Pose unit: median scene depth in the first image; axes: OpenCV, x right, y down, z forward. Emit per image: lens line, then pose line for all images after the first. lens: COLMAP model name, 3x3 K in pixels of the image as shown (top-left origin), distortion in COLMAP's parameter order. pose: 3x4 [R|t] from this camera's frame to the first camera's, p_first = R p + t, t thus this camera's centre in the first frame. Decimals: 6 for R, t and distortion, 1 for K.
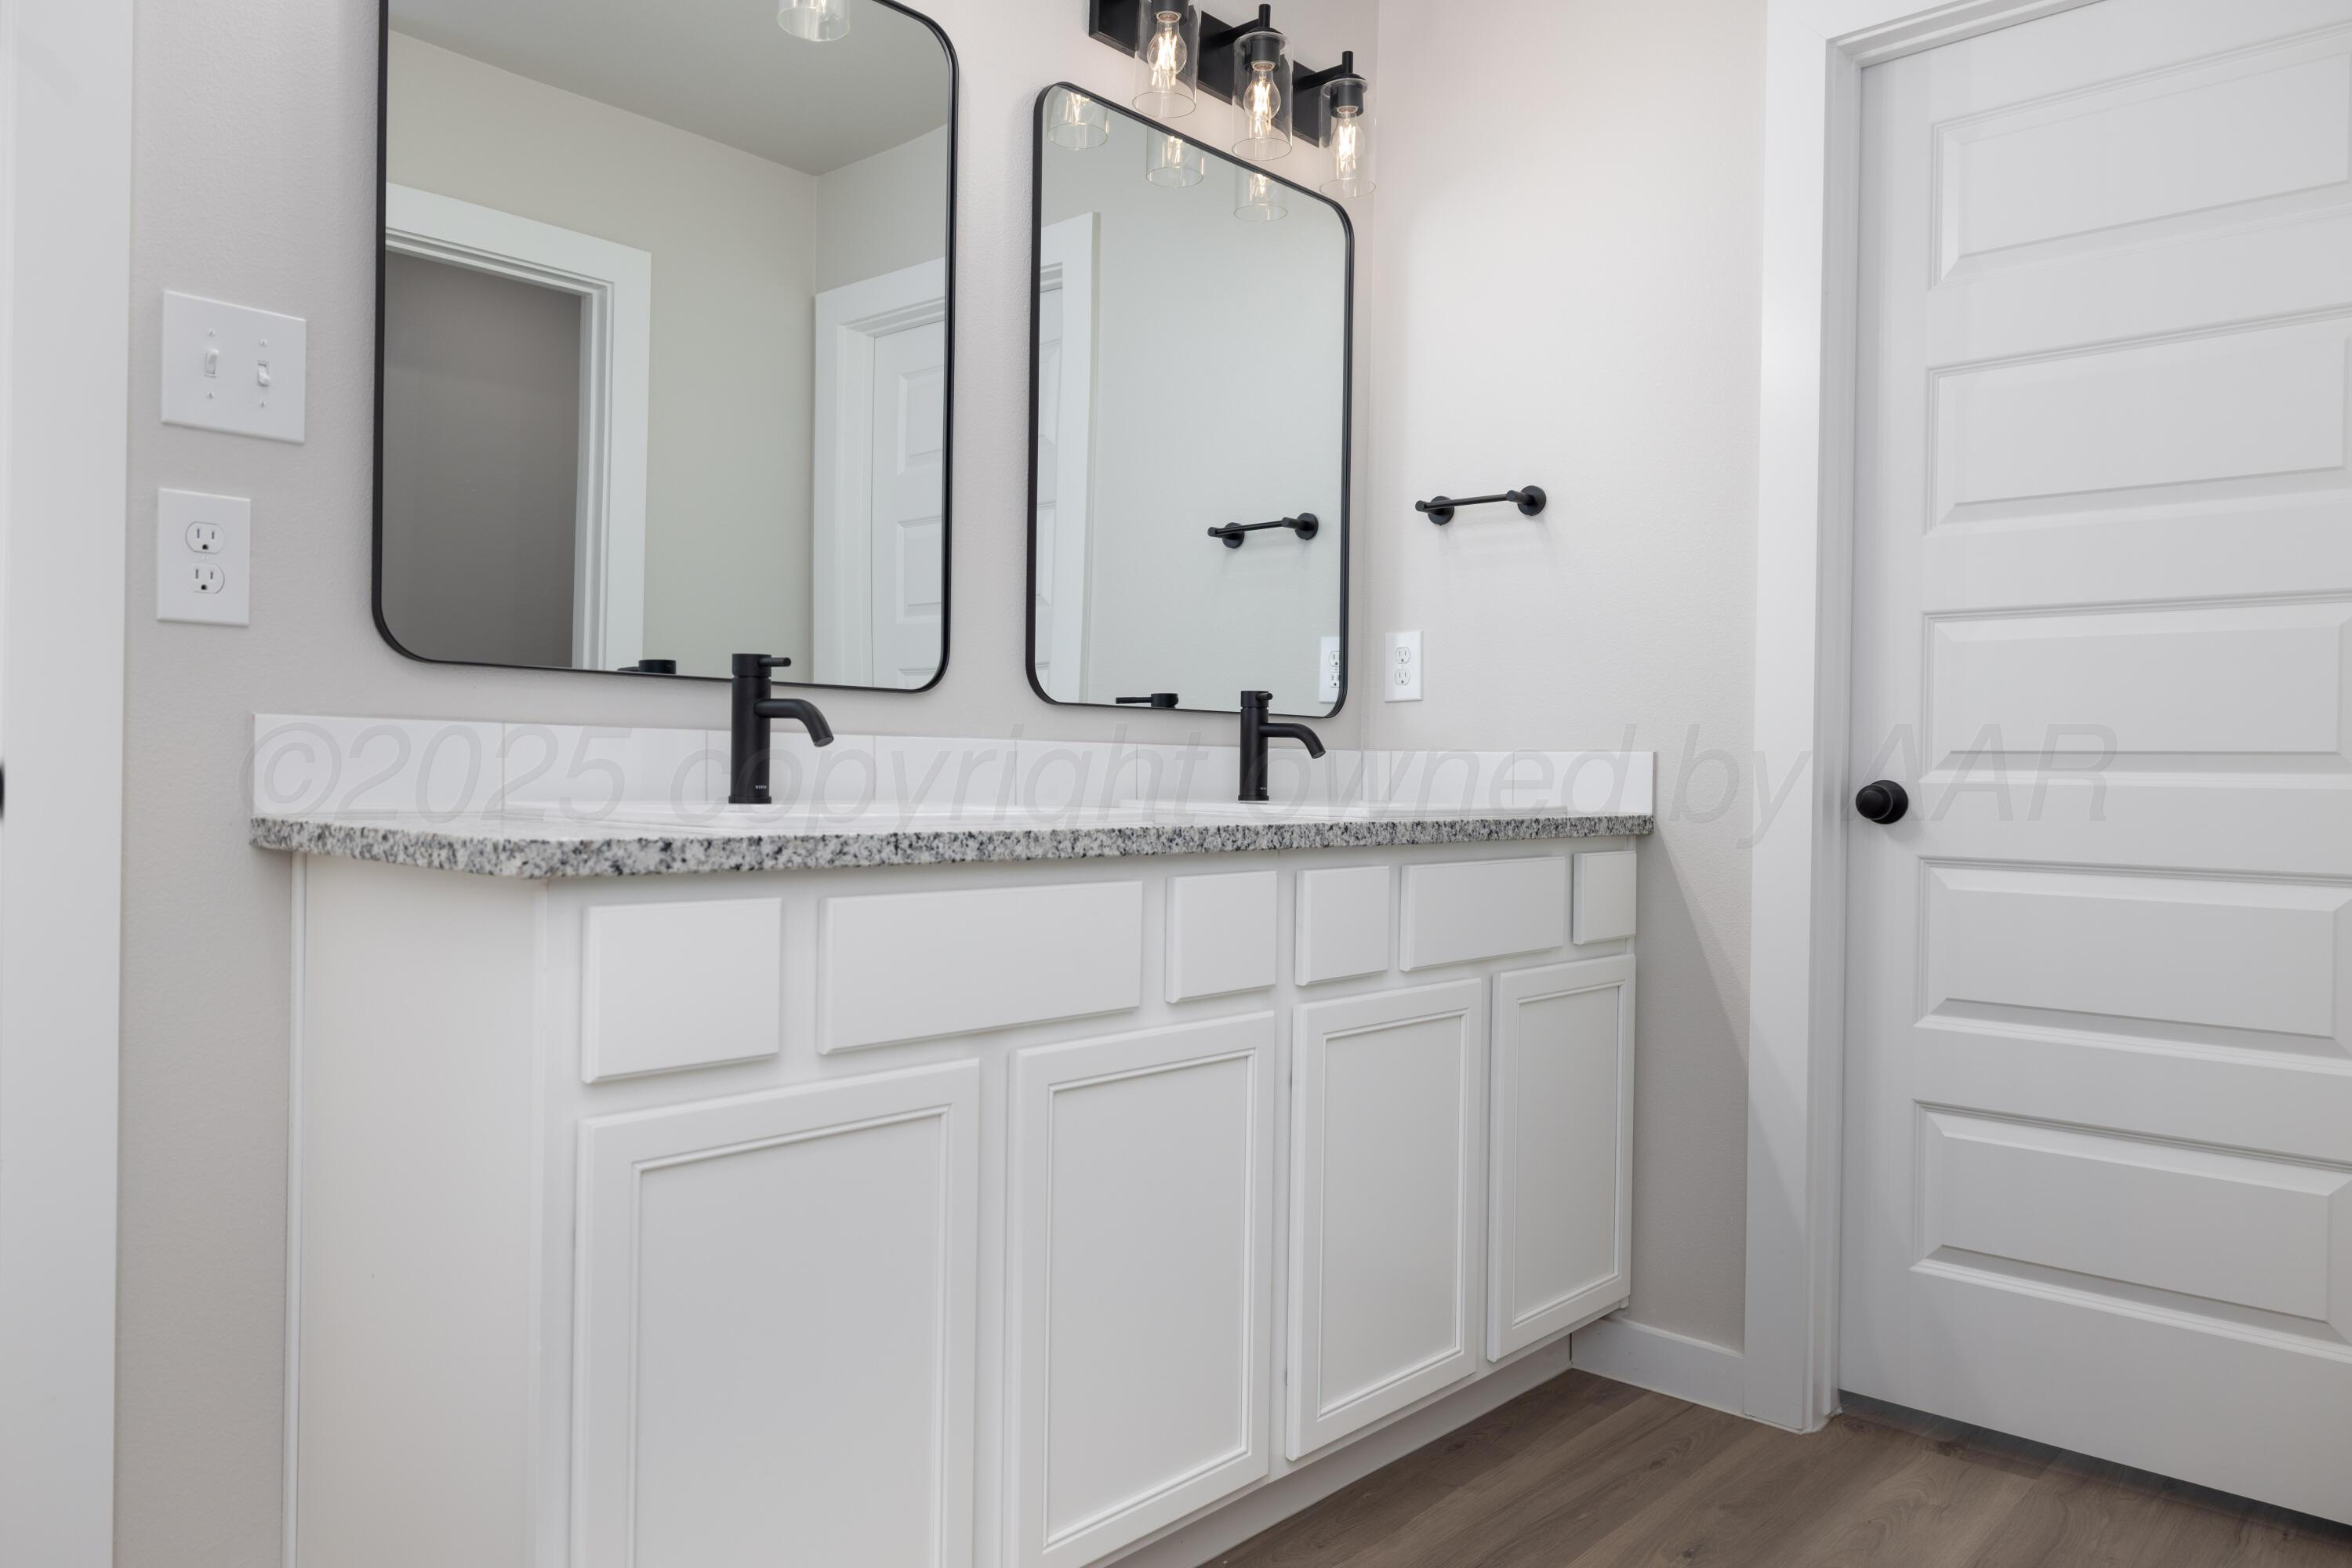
lens RADIAL K [[1637.5, 0, 1179.3], [0, 1637.5, 788.4], [0, 0, 1]] dist [0.041641, -0.000010]
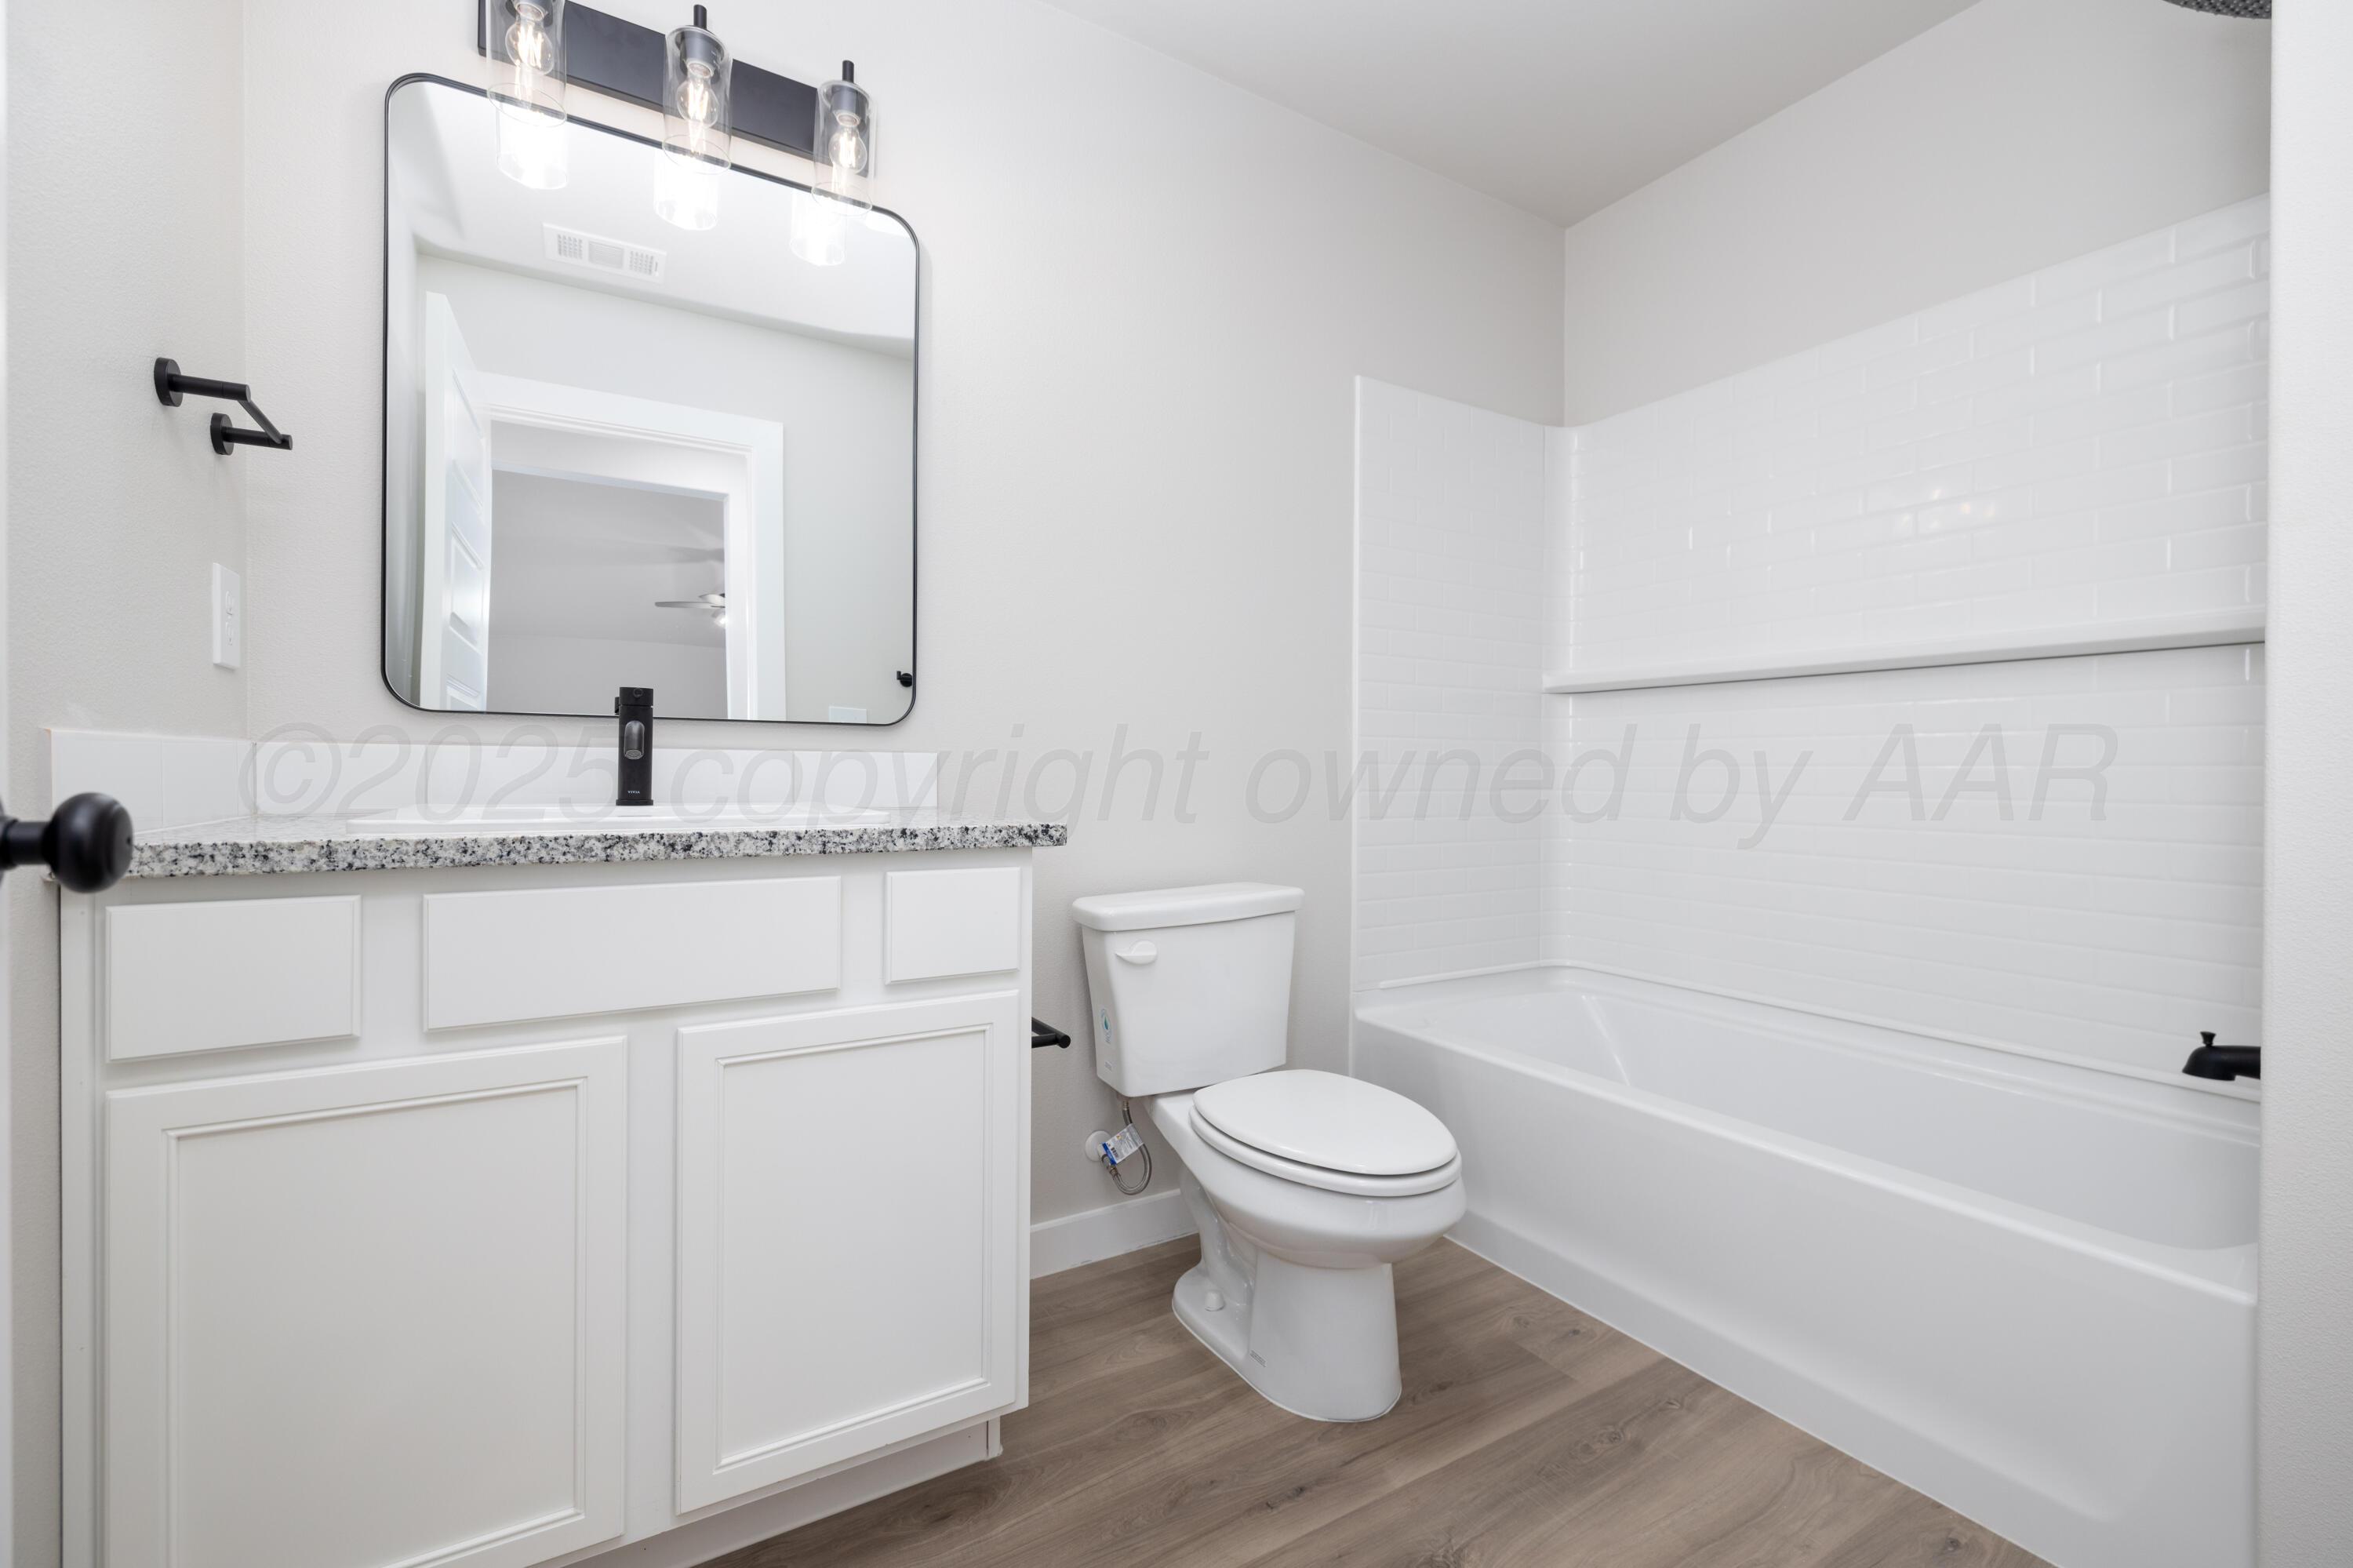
lens RADIAL K [[963.4, 0, 1169.3], [0, 963.4, 772.0], [0, 0, 1]] dist [-0.000894, -0.000143]
pose [[0.953319, -0.009484, -0.301817, 0.422098], [0.003144, 0.999764, -0.021483, -0.000894], [0.301949, 0.019531, 0.953124, 0.464975]]
